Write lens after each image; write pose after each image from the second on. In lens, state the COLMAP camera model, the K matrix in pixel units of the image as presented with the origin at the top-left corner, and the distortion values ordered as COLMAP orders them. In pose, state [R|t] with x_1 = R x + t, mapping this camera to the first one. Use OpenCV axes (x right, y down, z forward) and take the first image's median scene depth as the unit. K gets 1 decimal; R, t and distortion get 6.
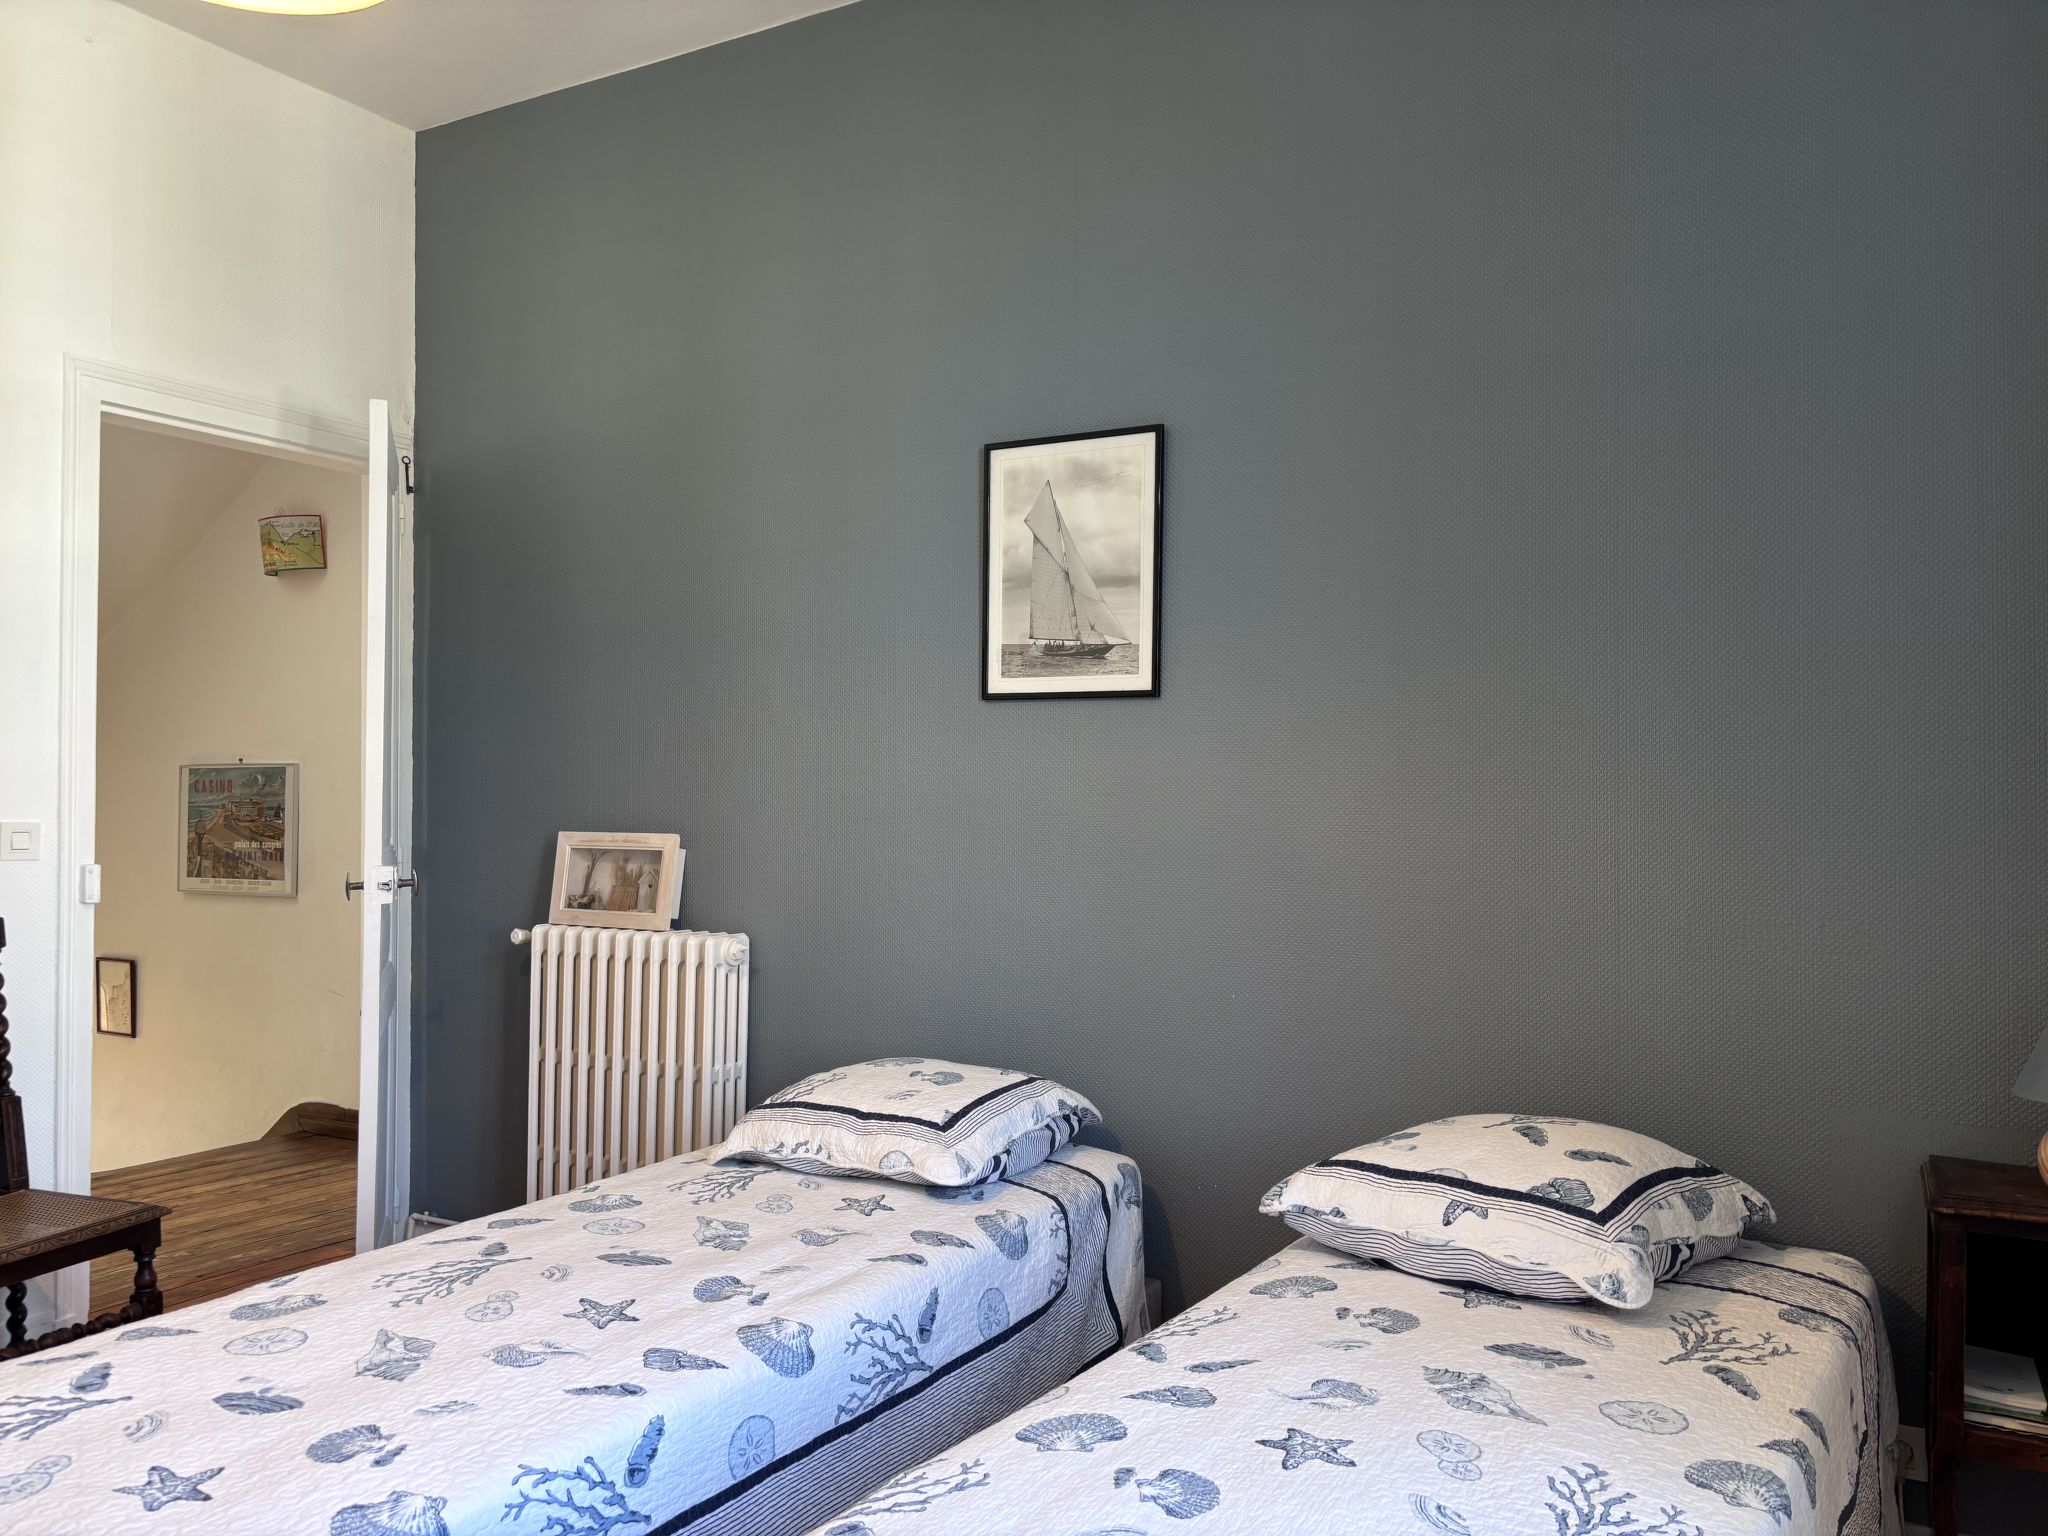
lens RADIAL K [[1562.3, 0, 1037.0], [0, 1562.3, 768.7], [0, 0, 1]] dist [0.004287, -0.012196]
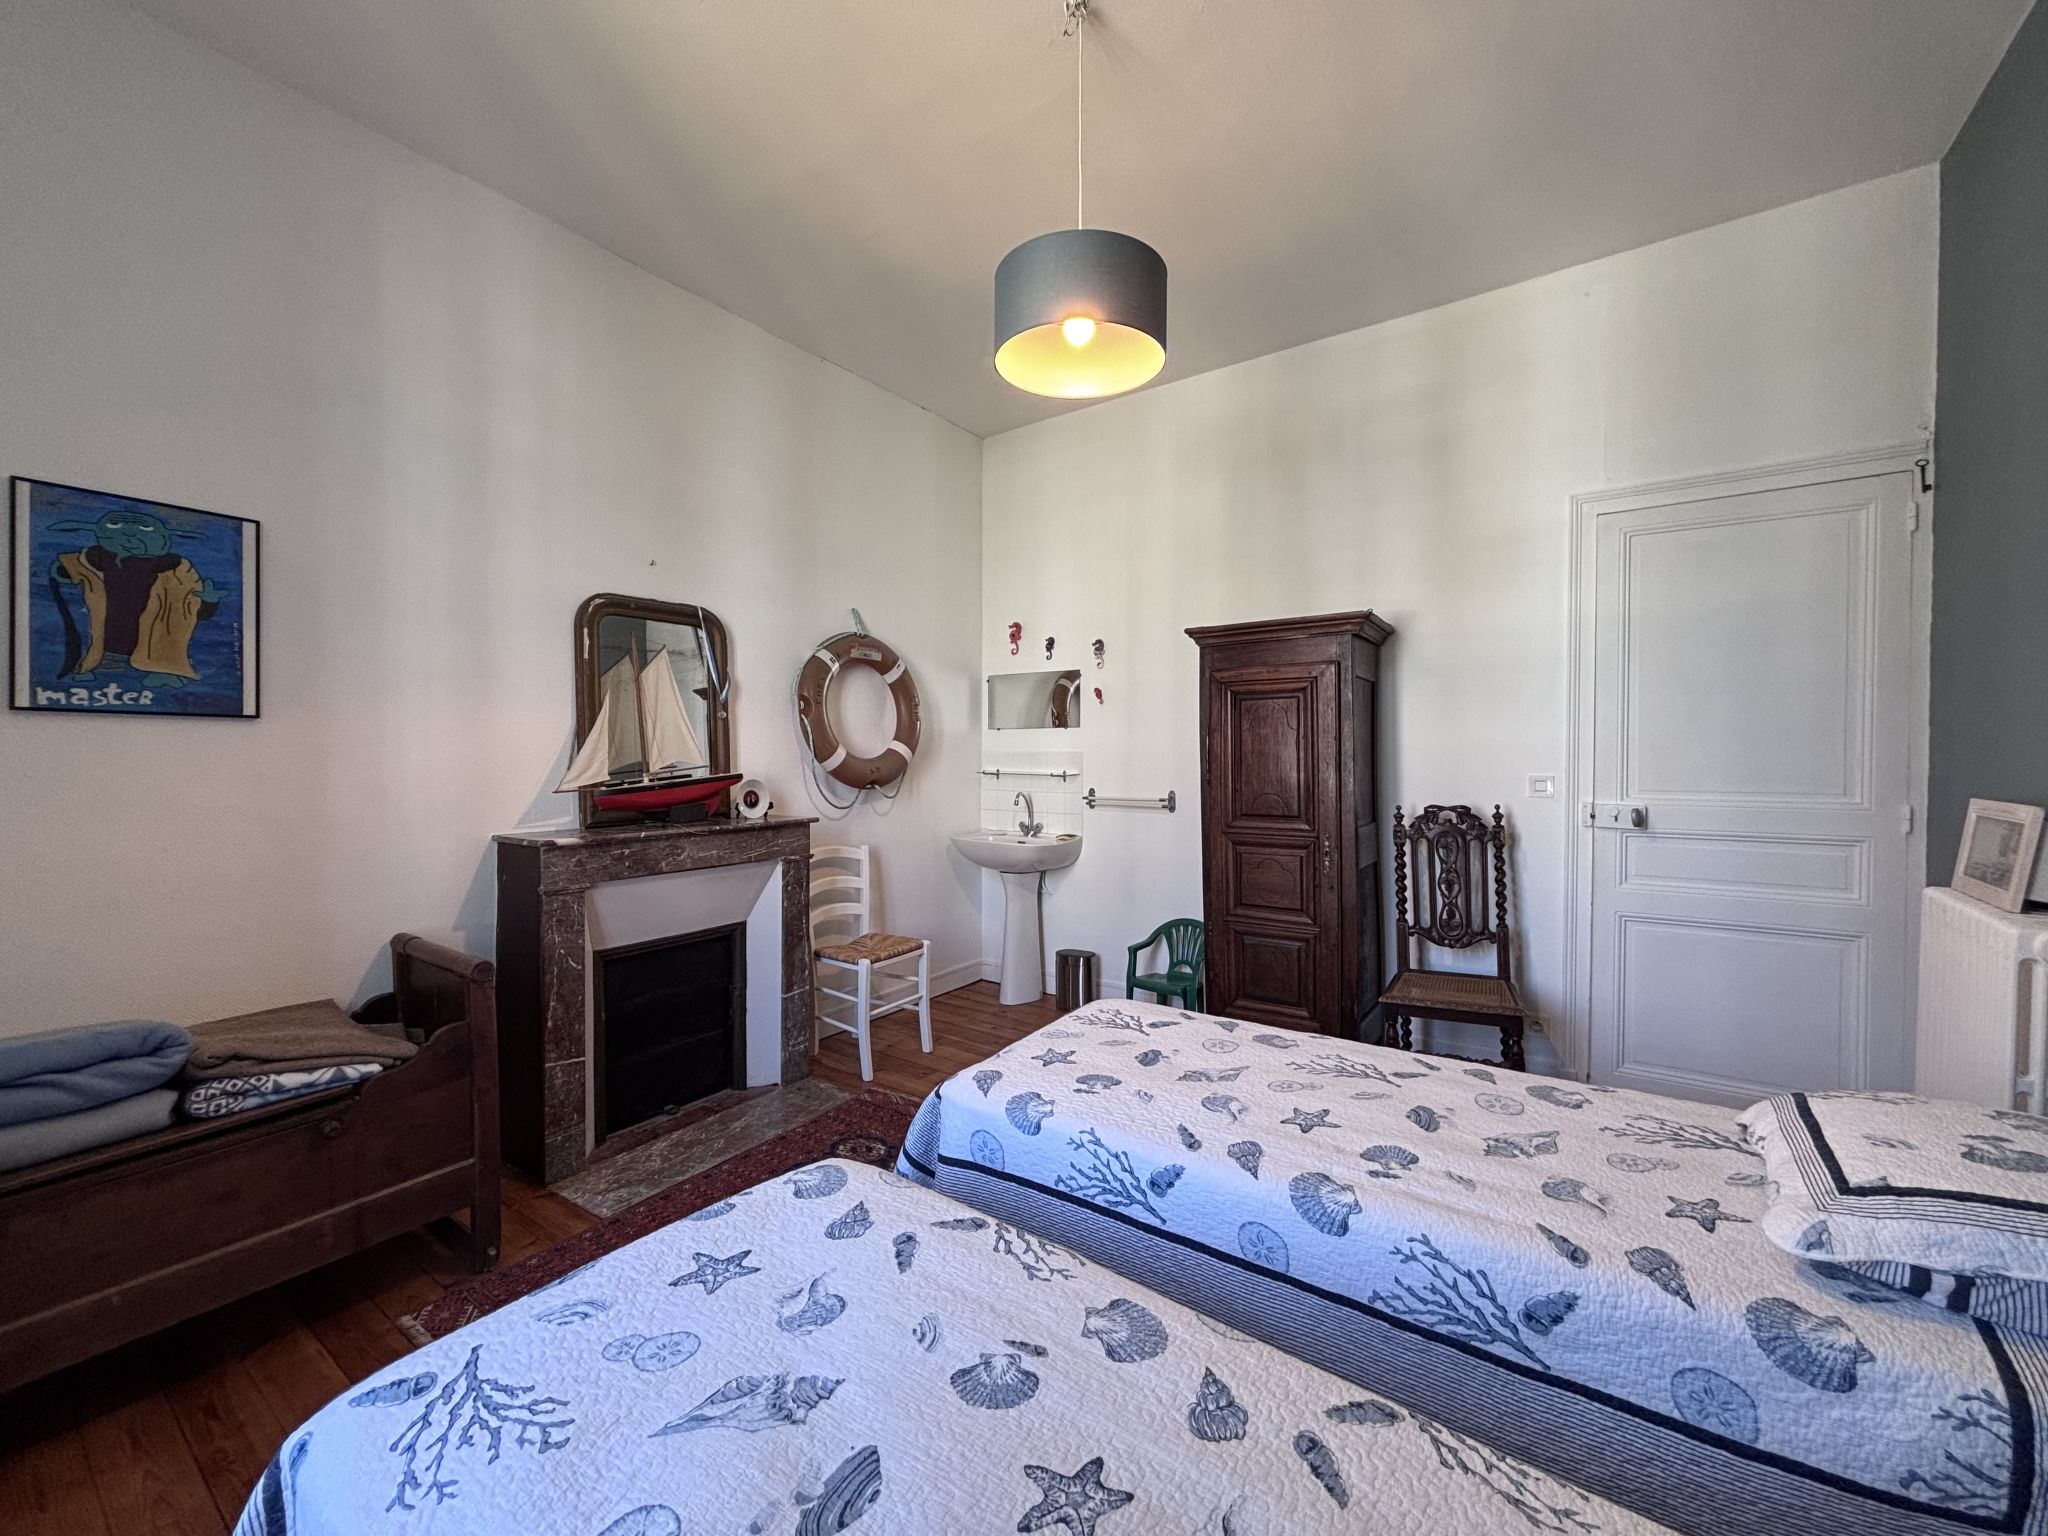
lens RADIAL K [[830.6, 0, 1009.6], [0, 830.6, 784.1], [0, 0, 1]] dist [-0.015697, 0.003520]
pose [[-0.101811, 0.034165, -0.994217, 0.404382], [0.009604, 0.999397, 0.033360, 0.009823], [0.994757, -0.006152, -0.102078, 0.656881]]
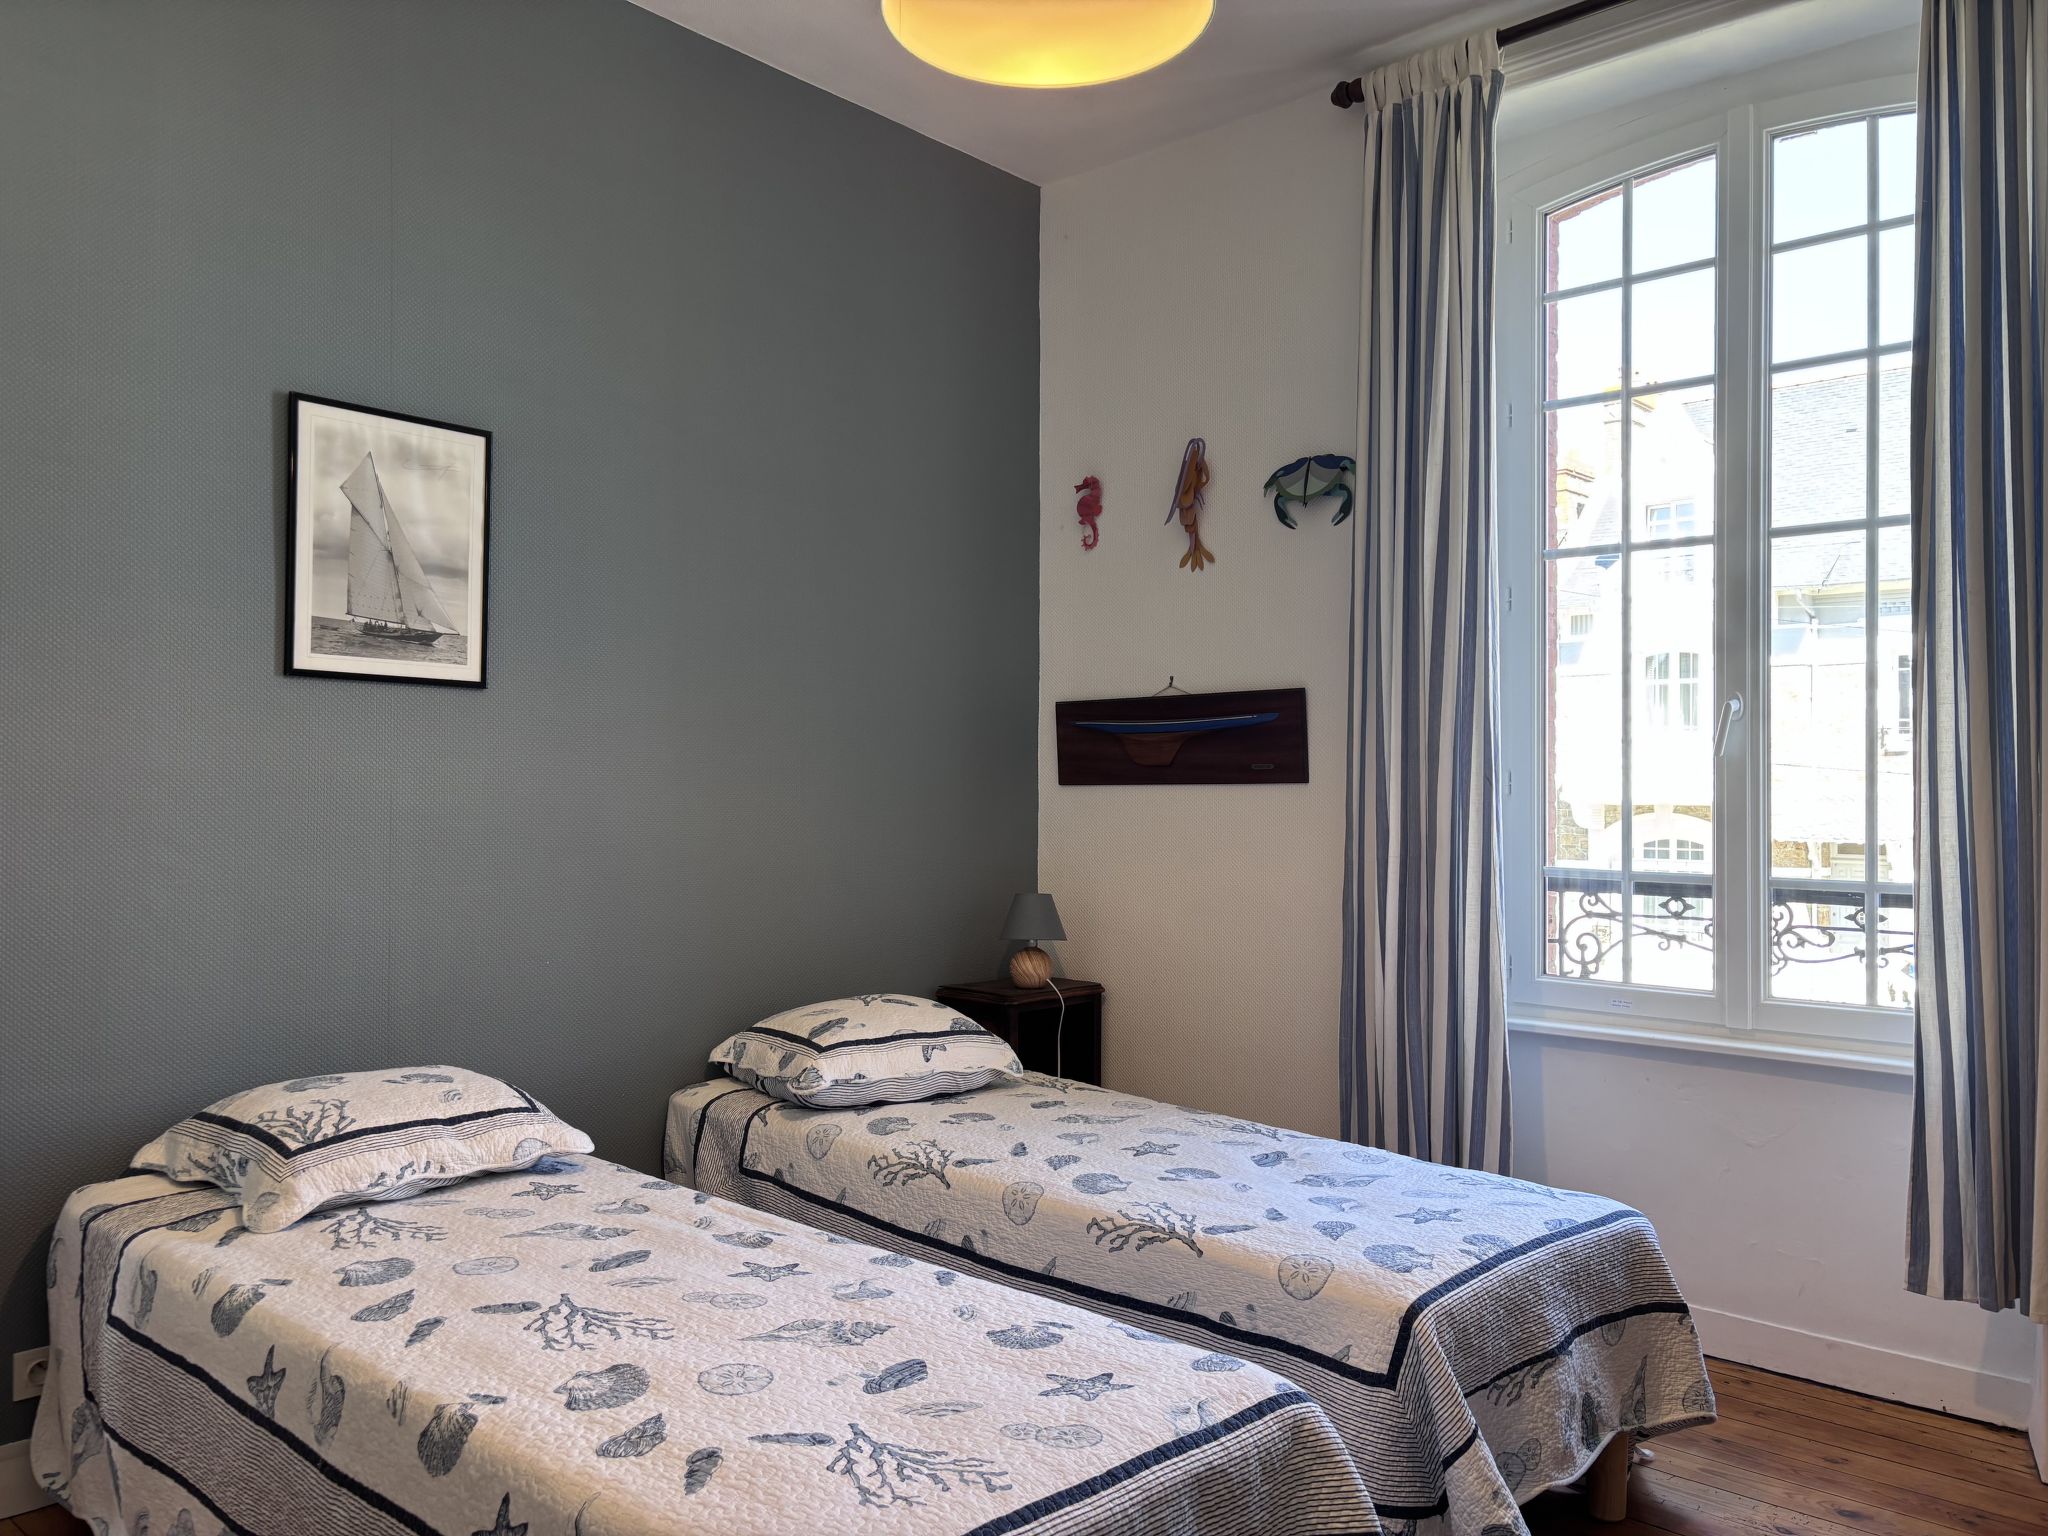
lens RADIAL K [[1562.3, 0, 1047.0], [0, 1562.3, 755.1], [0, 0, 1]] dist [0.004287, -0.012196]
pose [[0.196710, 0.018838, 0.980281, -1.049495], [-0.017895, 0.999718, -0.015620, 0.010311], [-0.980298, -0.014469, 0.196991, 0.500516]]
